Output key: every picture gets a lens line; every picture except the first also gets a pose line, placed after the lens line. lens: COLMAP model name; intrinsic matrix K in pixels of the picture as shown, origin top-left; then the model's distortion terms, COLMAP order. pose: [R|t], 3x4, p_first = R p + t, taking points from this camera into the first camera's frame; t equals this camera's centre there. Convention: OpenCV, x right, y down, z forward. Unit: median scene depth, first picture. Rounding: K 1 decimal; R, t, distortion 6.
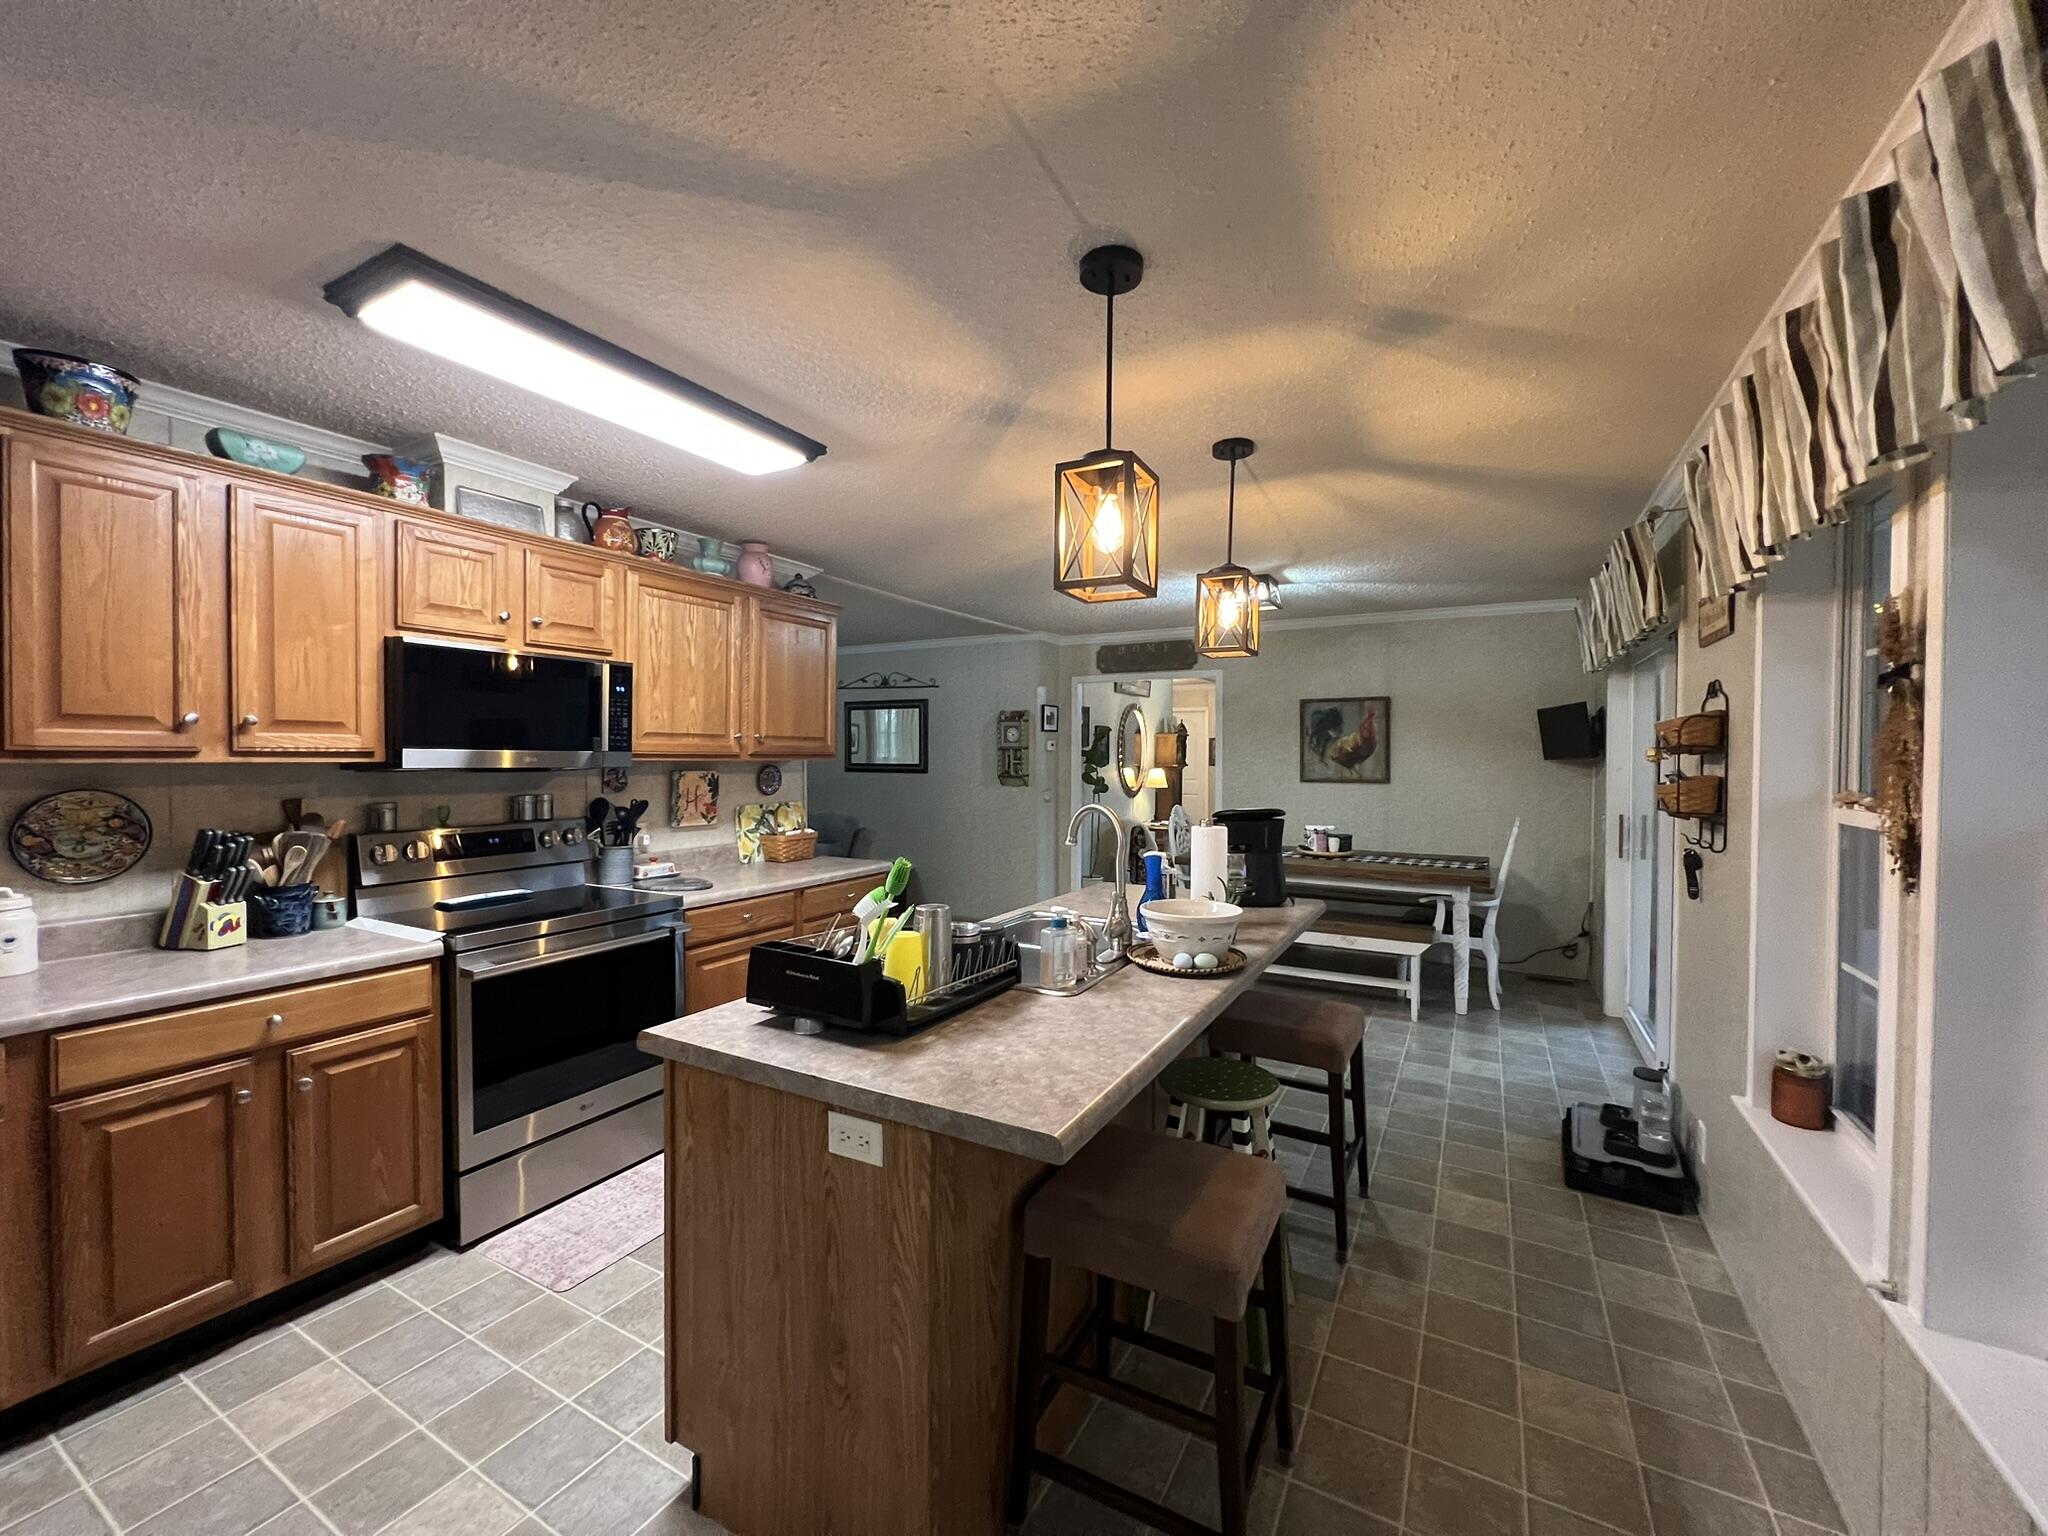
lens RADIAL K [[817.4, 0, 1024.6], [0, 817.4, 767.1], [0, 0, 1]] dist [-0.001138, 0.000532]
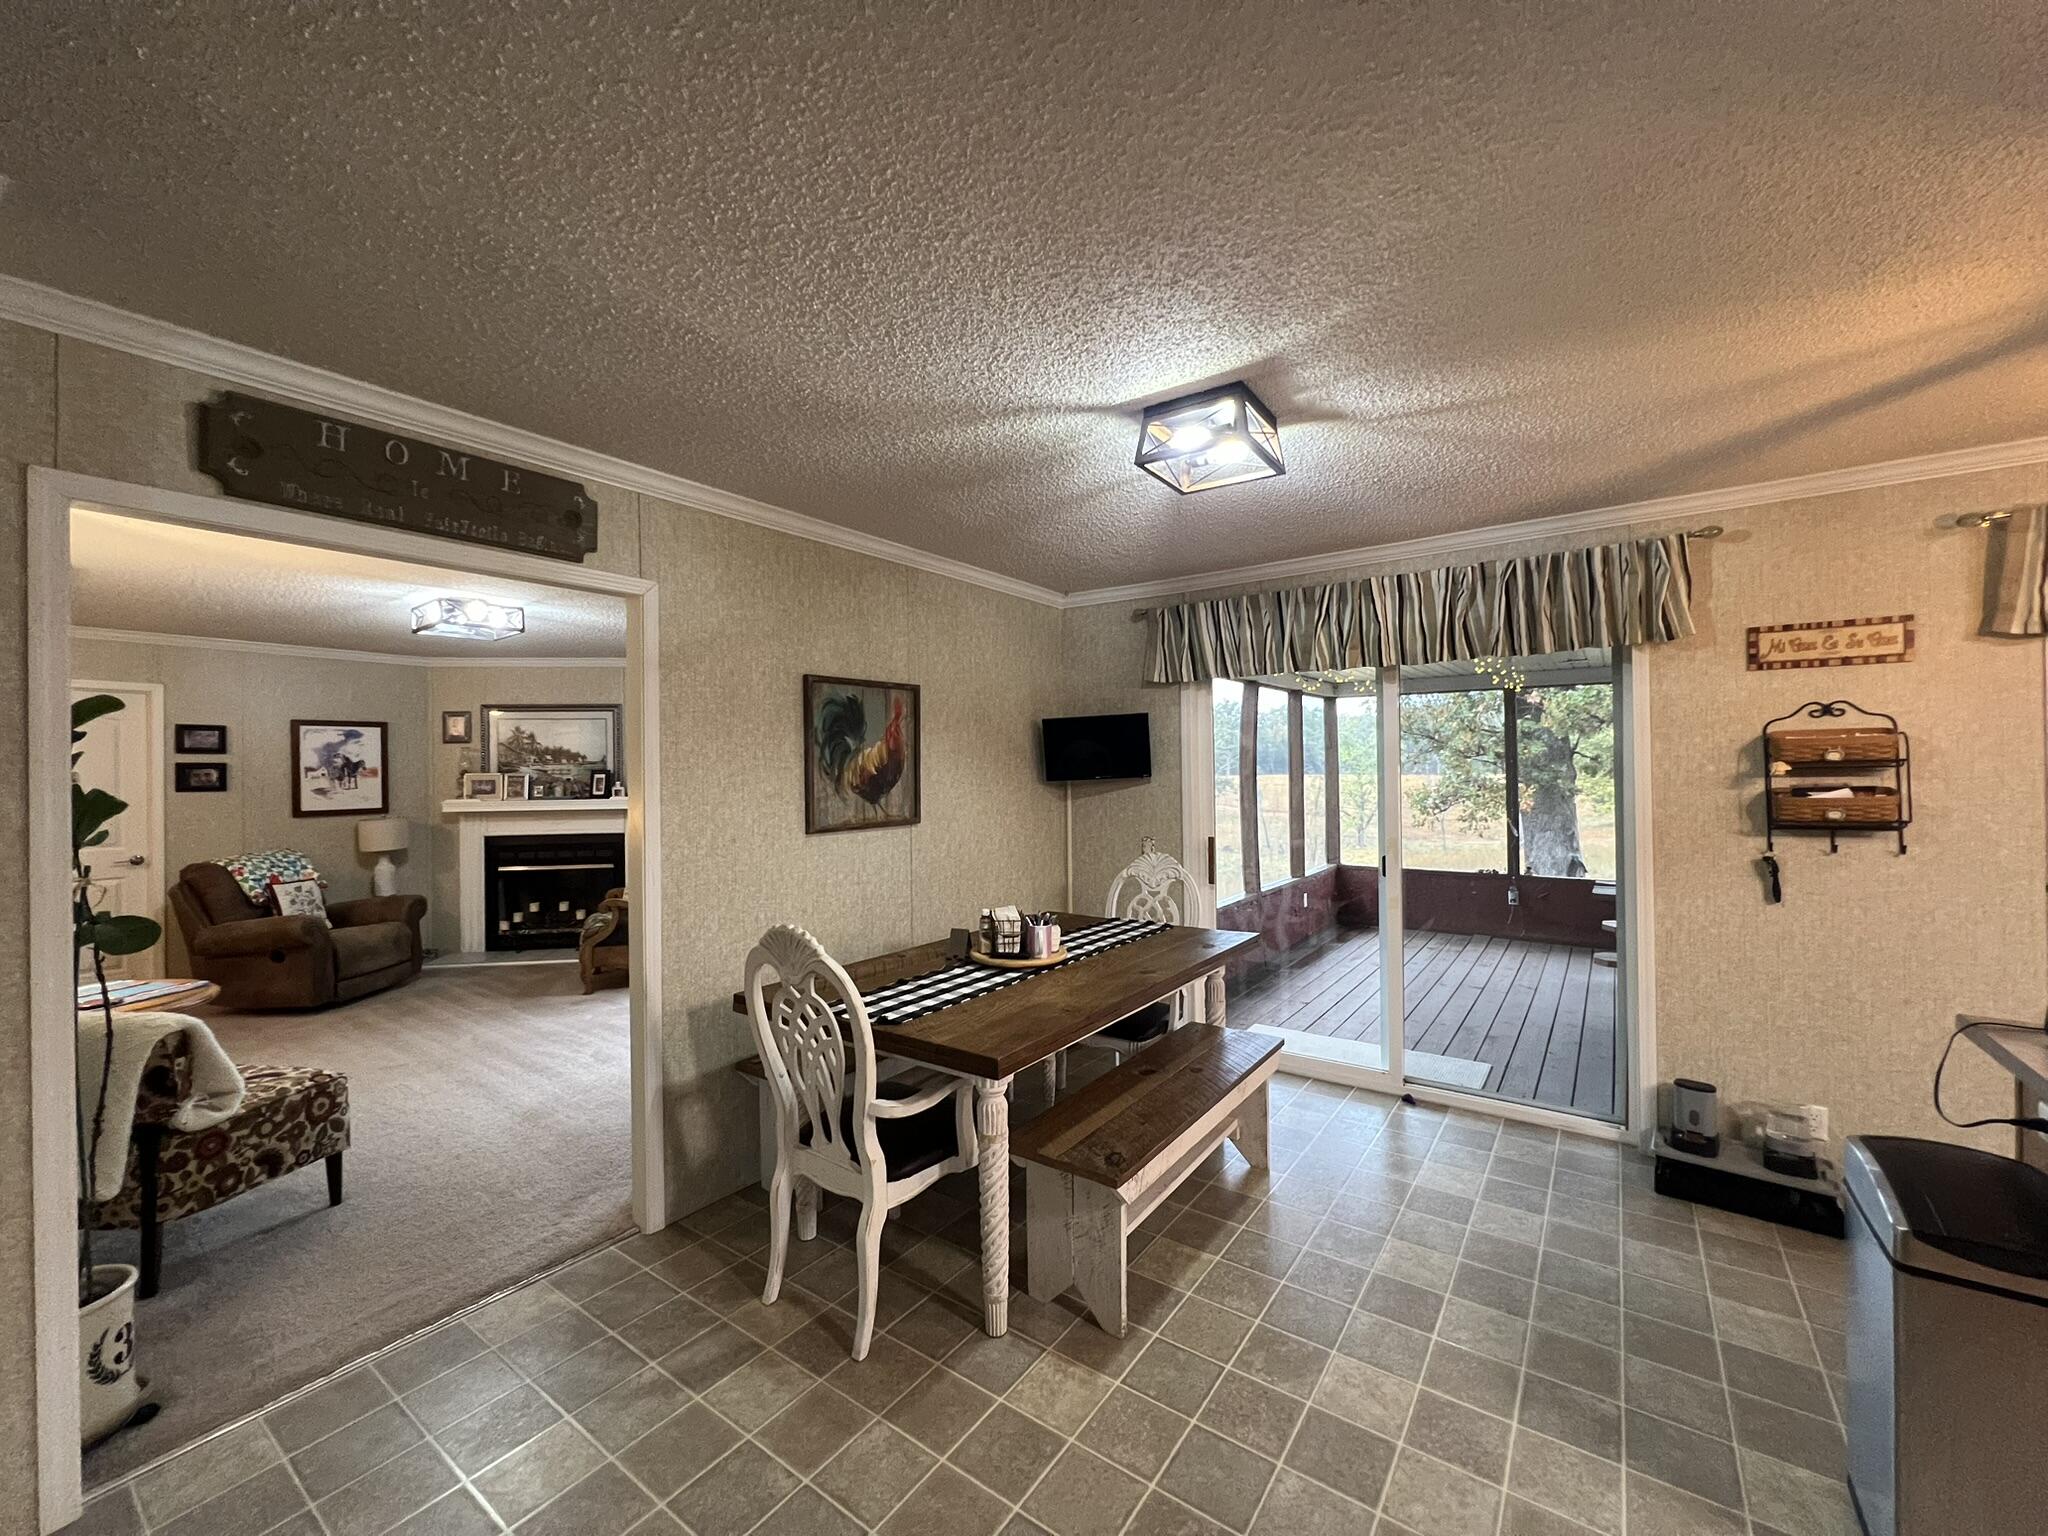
lens RADIAL K [[817.4, 0, 1024.6], [0, 817.4, 767.1], [0, 0, 1]] dist [-0.001138, 0.000532]
pose [[0.113760, -0.003961, 0.993500, -0.175361], [0.030125, 0.999546, 0.000535, -0.022850], [-0.993051, 0.029868, 0.113827, 0.892751]]
